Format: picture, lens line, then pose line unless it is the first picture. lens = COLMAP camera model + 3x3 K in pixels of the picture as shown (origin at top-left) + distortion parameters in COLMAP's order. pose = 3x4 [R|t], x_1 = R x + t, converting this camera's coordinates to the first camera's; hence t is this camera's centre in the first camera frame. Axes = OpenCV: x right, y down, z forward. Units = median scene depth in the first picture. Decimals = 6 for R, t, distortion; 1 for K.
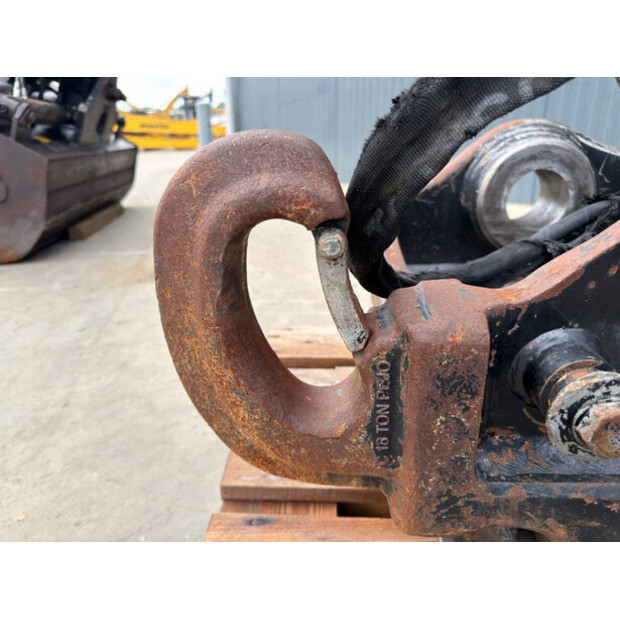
lens RADIAL K [[453.8, 0, 302.2], [0, 453.8, 301.0], [0, 0, 1]] dist [0.025466, -0.036853]
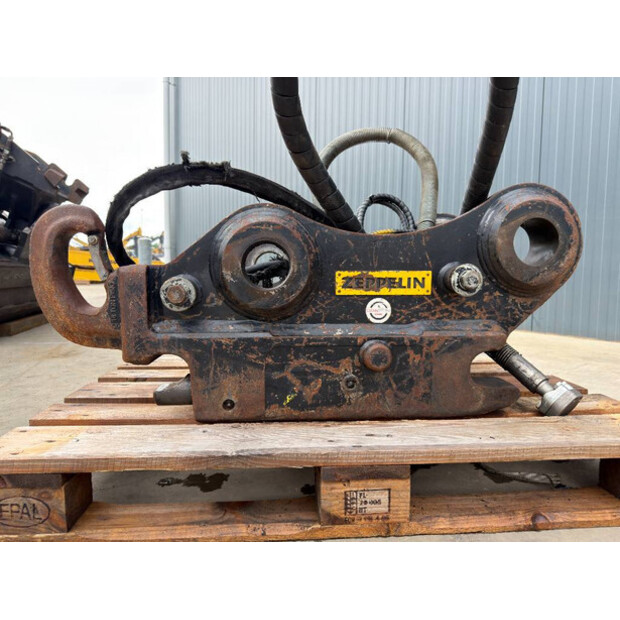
lens RADIAL K [[453.8, 0, 306.8], [0, 453.8, 313.1], [0, 0, 1]] dist [0.025466, -0.036853]
pose [[0.992507, 0.018040, 0.120853, 0.449031], [0.015055, 0.963451, -0.267461, 0.469412], [-0.121261, 0.267277, 0.955960, -0.766768]]
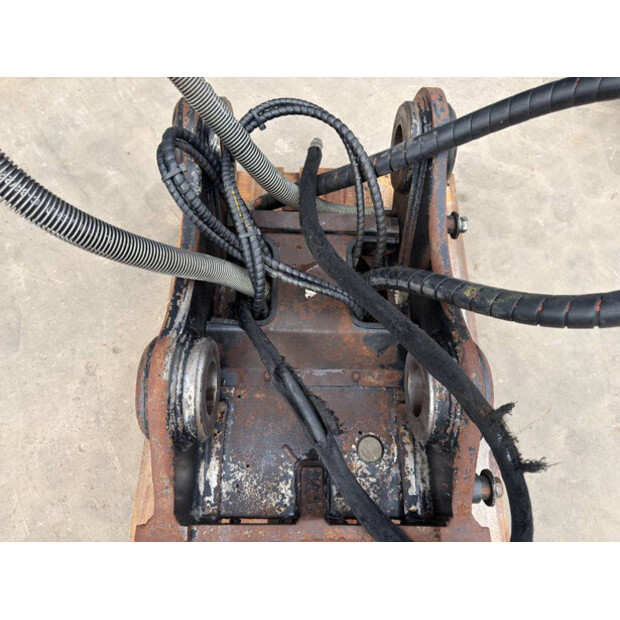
lens RADIAL K [[453.8, 0, 313.0], [0, 453.8, 306.8], [0, 0, 1]] dist [0.025466, -0.036853]
pose [[-0.053820, -0.899803, 0.432964, 0.190691], [0.327165, 0.393769, 0.859016, -1.200942], [-0.943433, 0.187883, 0.273192, 0.406705]]
